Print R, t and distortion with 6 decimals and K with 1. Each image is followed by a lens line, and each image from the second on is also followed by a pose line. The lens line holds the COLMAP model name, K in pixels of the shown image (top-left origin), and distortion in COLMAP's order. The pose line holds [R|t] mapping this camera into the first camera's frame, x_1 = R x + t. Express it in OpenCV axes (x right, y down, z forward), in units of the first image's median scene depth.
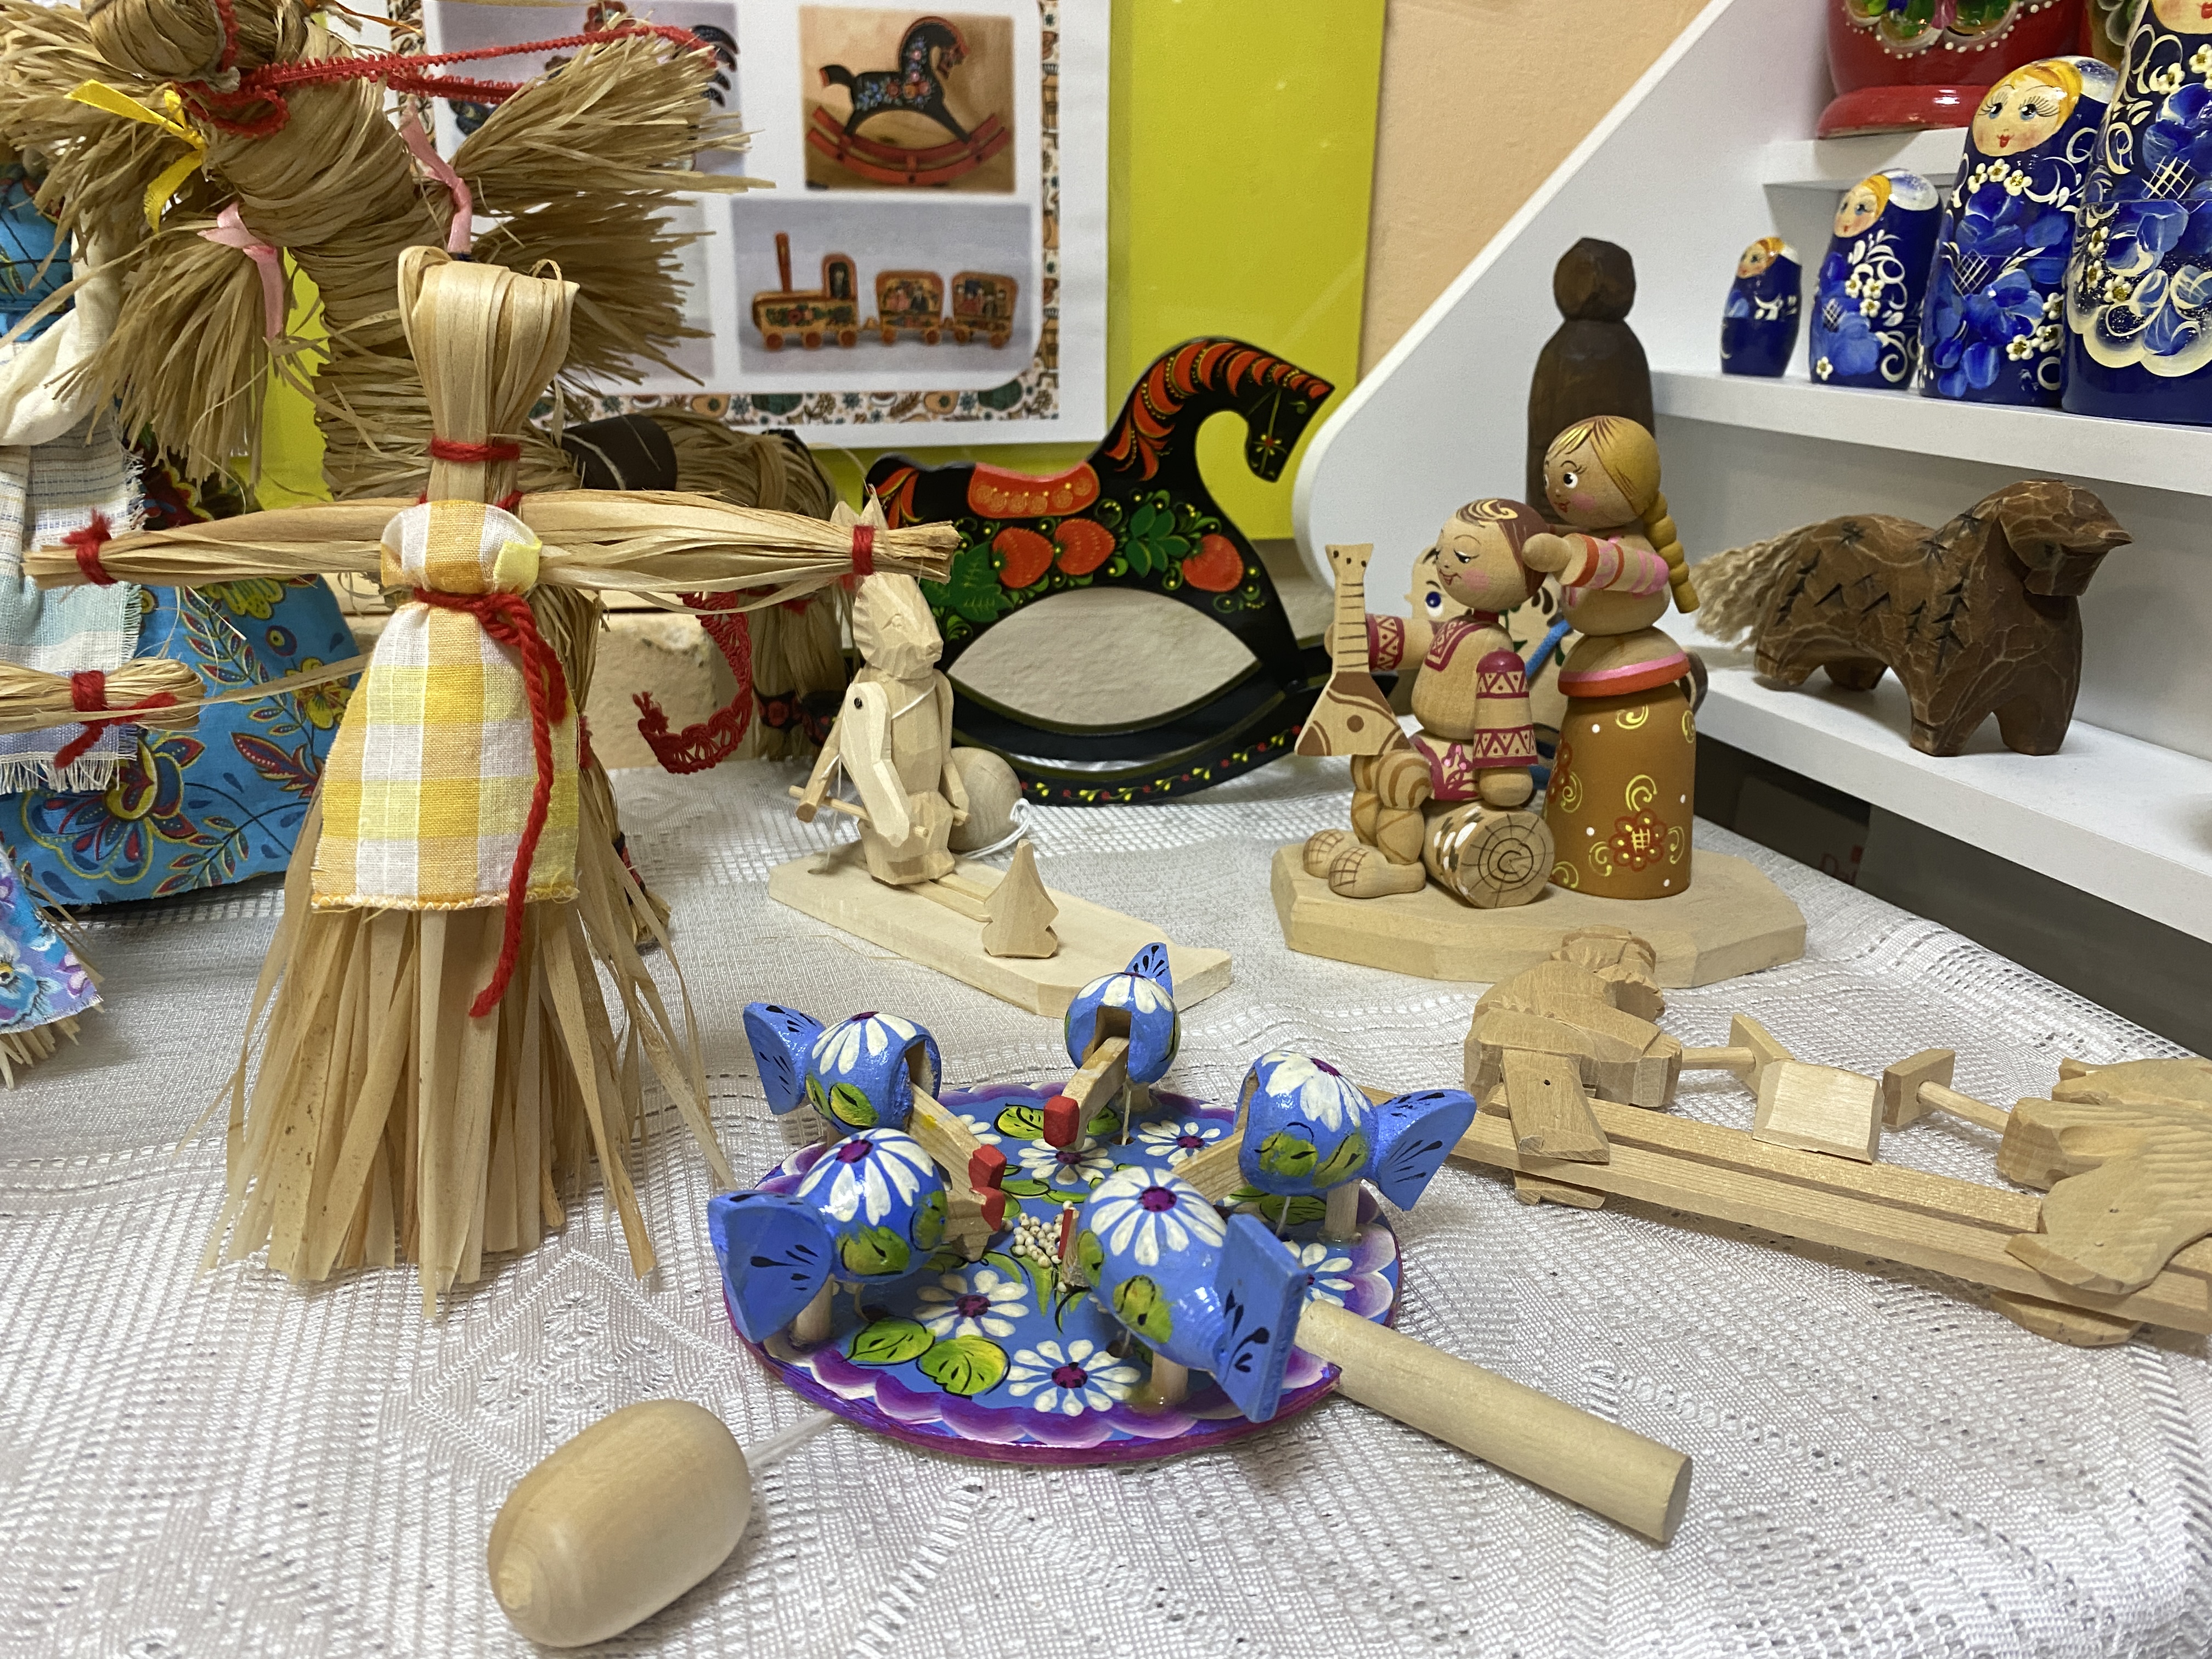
lens RADIAL K [[1690.7, 0, 1099.4], [0, 1690.7, 810.7], [0, 0, 1]] dist [0.006098, -0.014008]
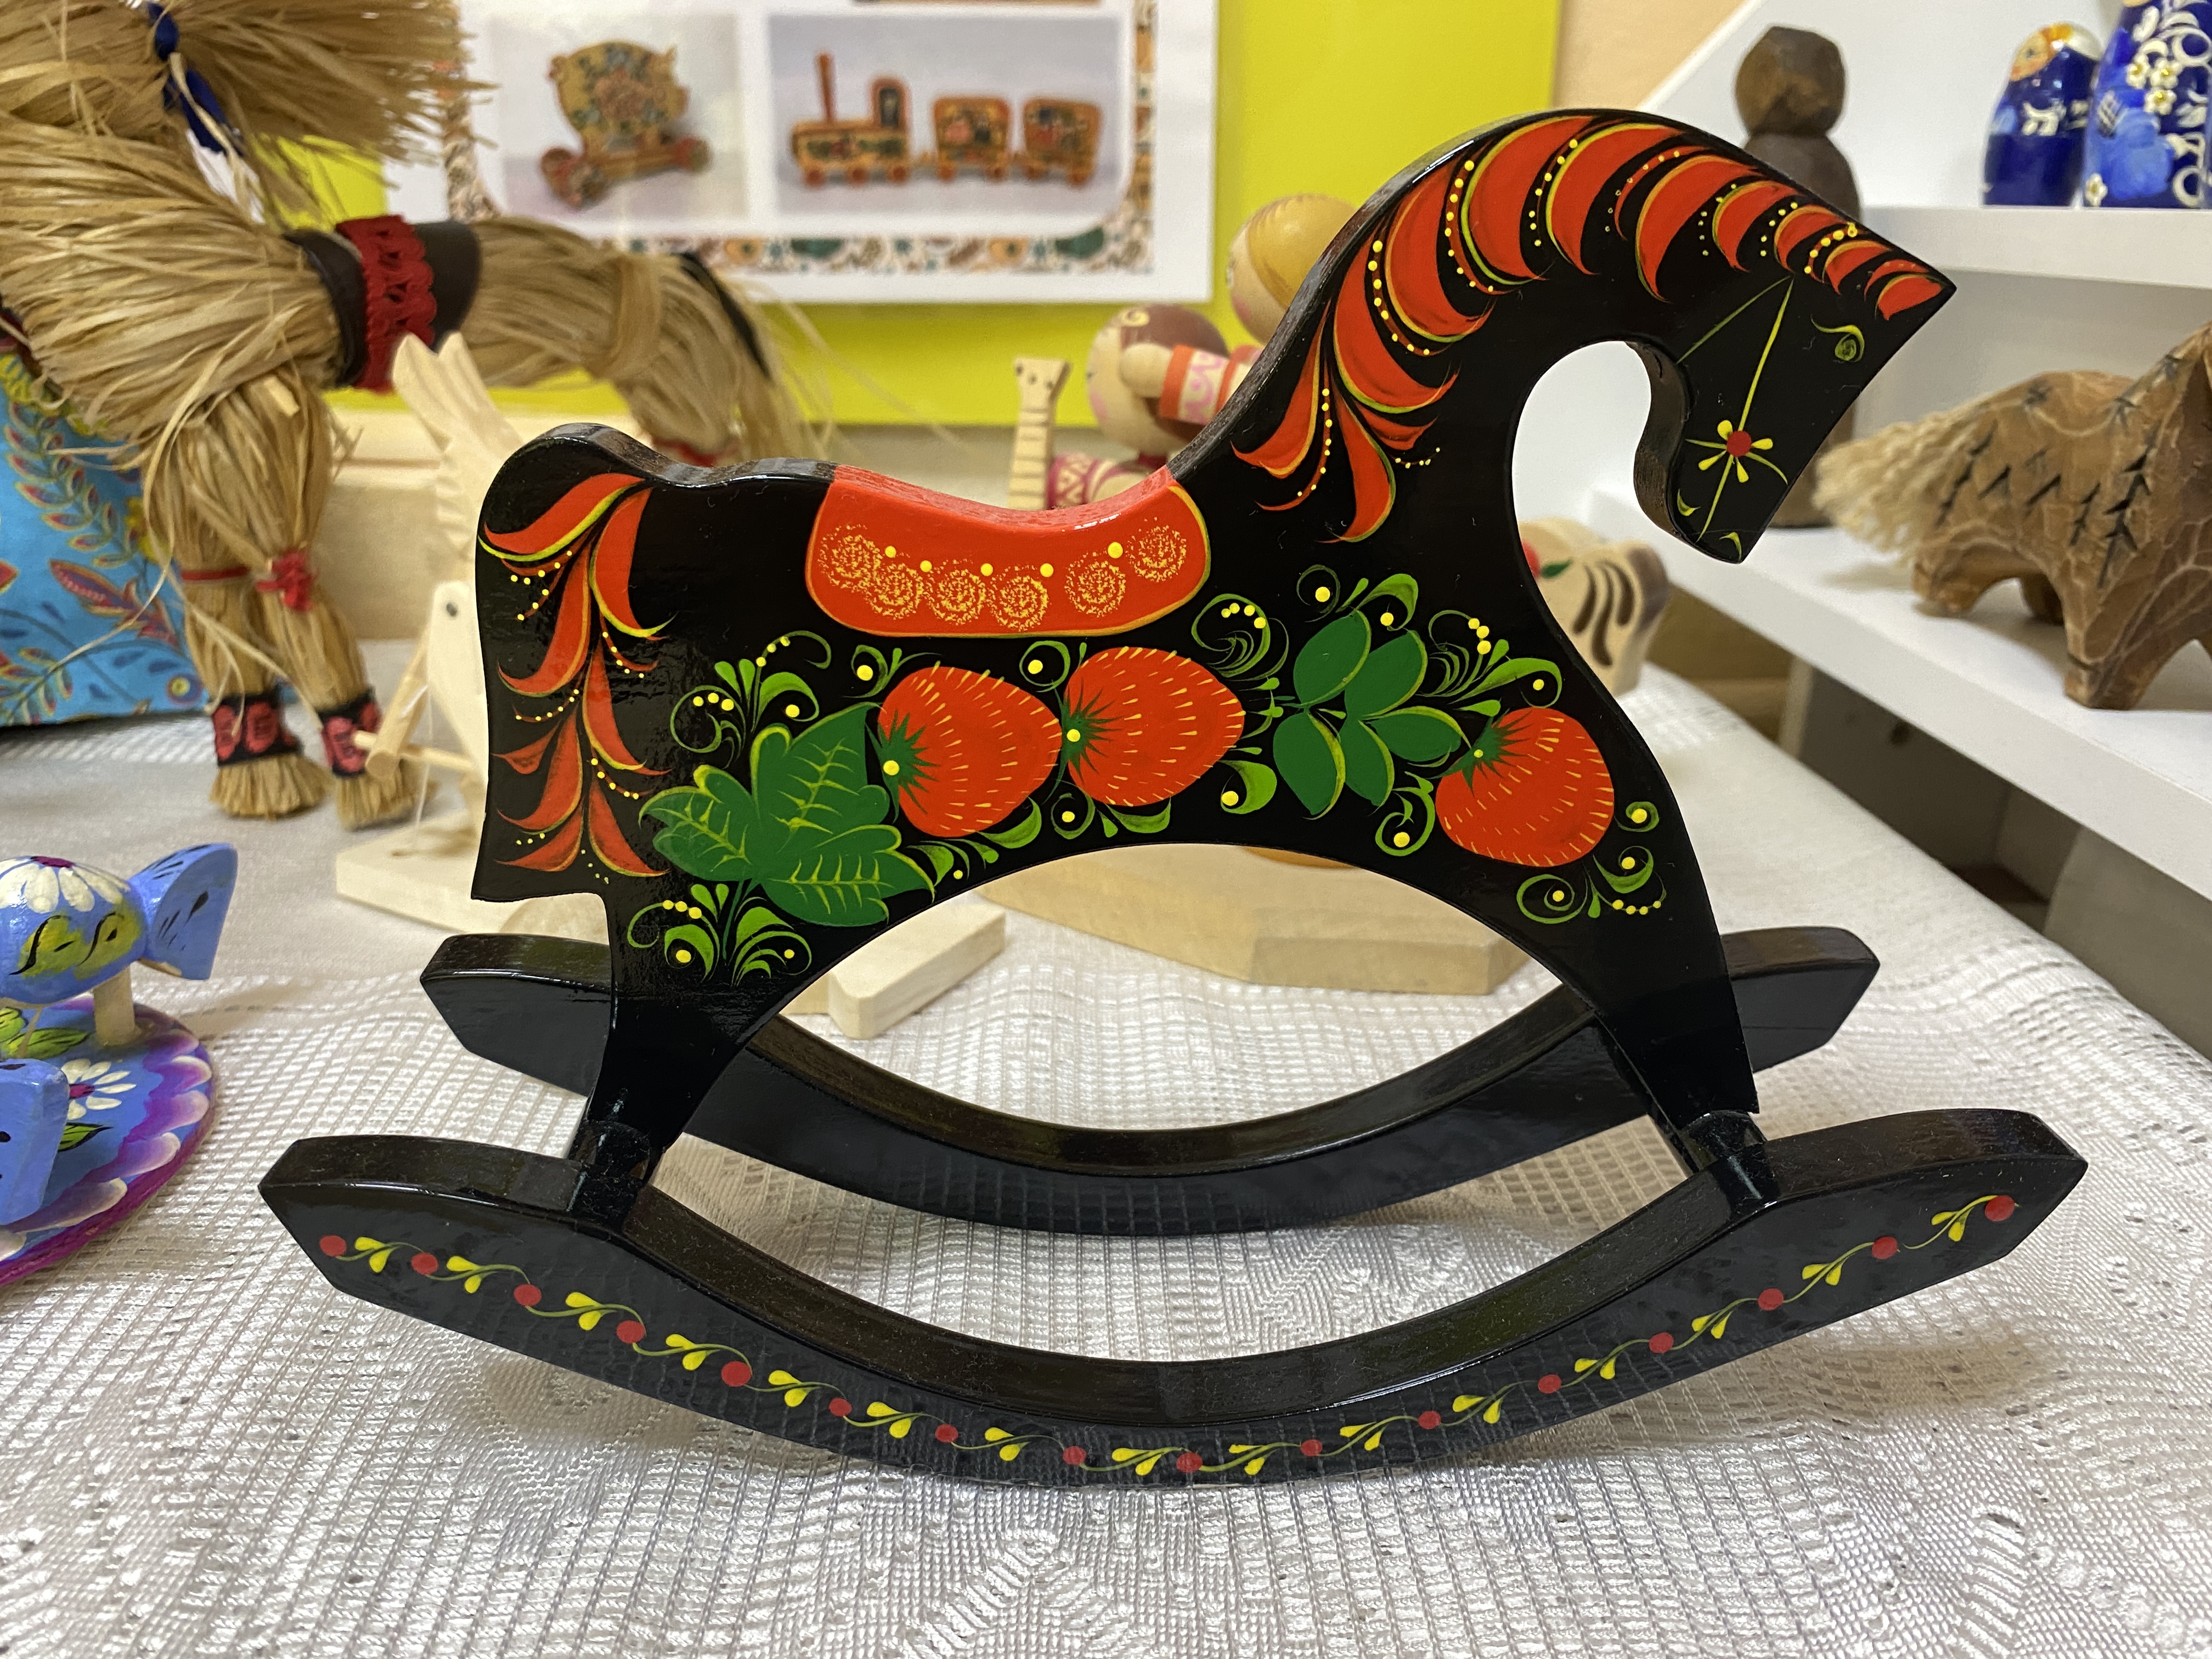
lens RADIAL K [[1714.2, 0, 1102.5], [0, 1714.2, 791.8], [0, 0, 1]] dist [-0.023160, 0.012902]
pose [[0.964637, 0.078975, -0.251474, 0.205921], [-0.074564, 0.996850, 0.027036, 0.009118], [0.252817, -0.007329, 0.967486, 0.167019]]
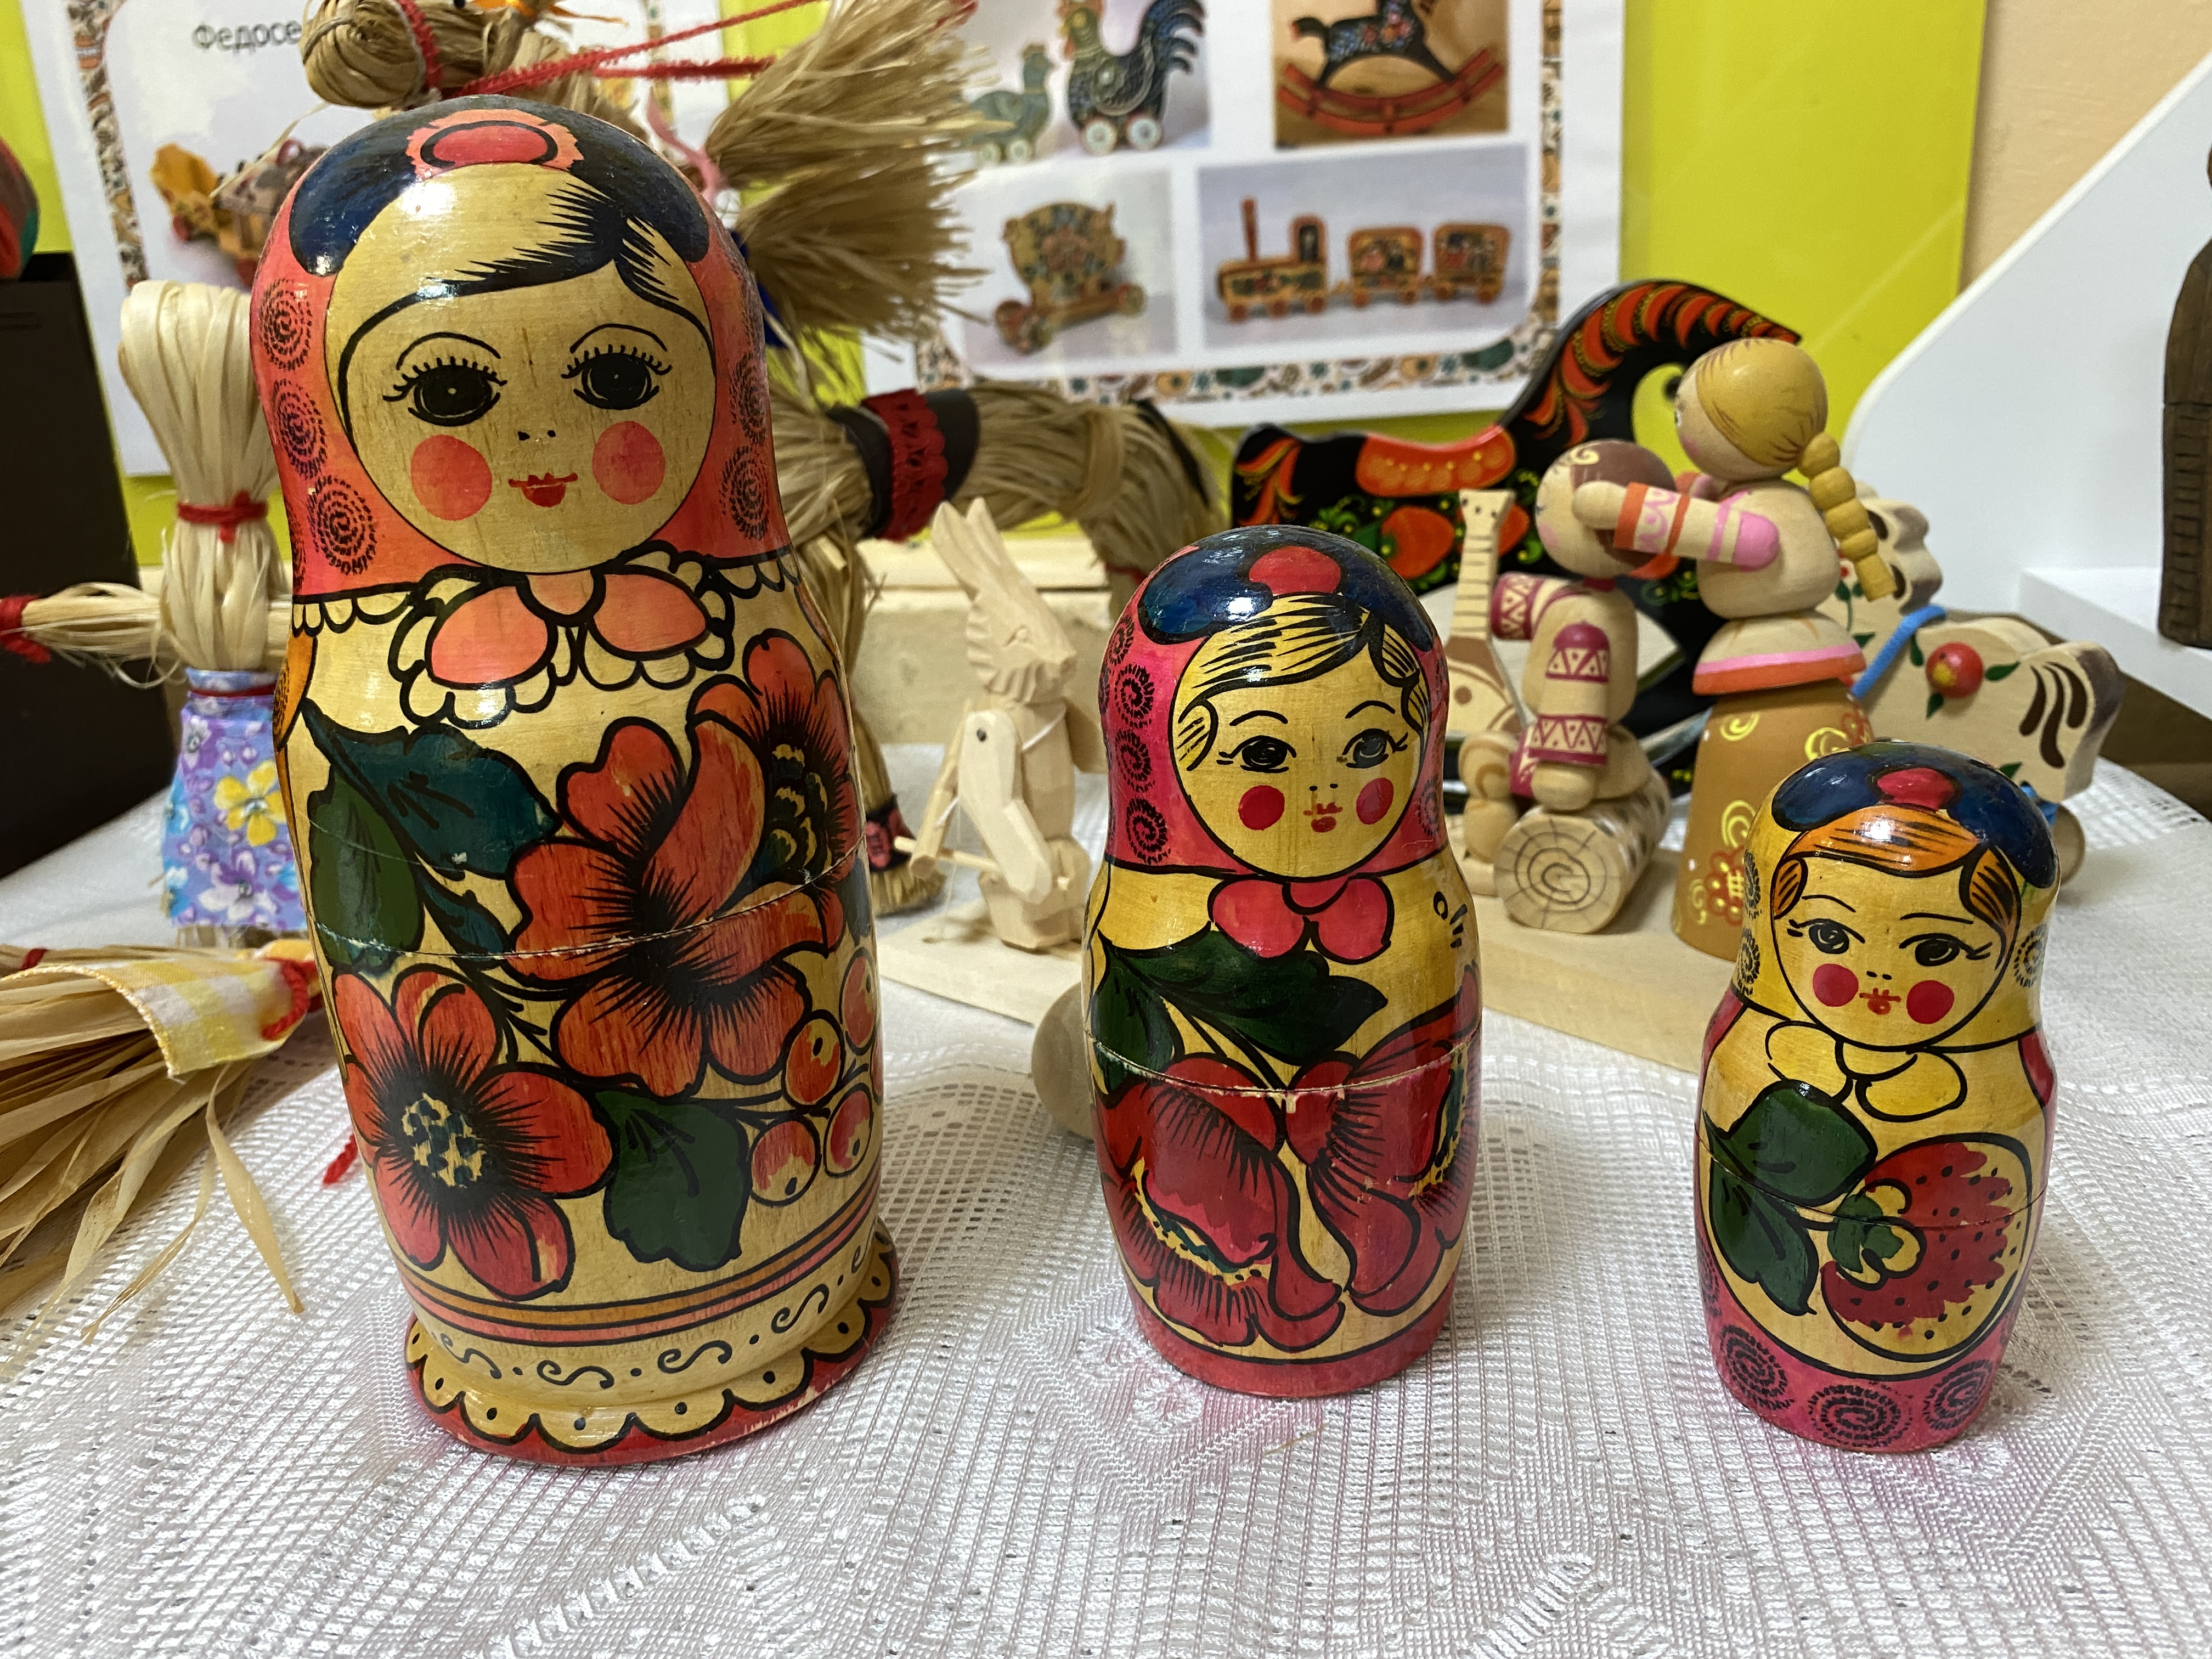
lens RADIAL K [[1705.5, 0, 1097.8], [0, 1705.5, 796.7], [0, 0, 1]] dist [-0.005913, -0.012233]
pose [[0.893346, 0.063546, -0.444853, 0.186657], [-0.067975, 0.997669, 0.006007, -0.001686], [0.444198, 0.024872, 0.895583, 0.100187]]
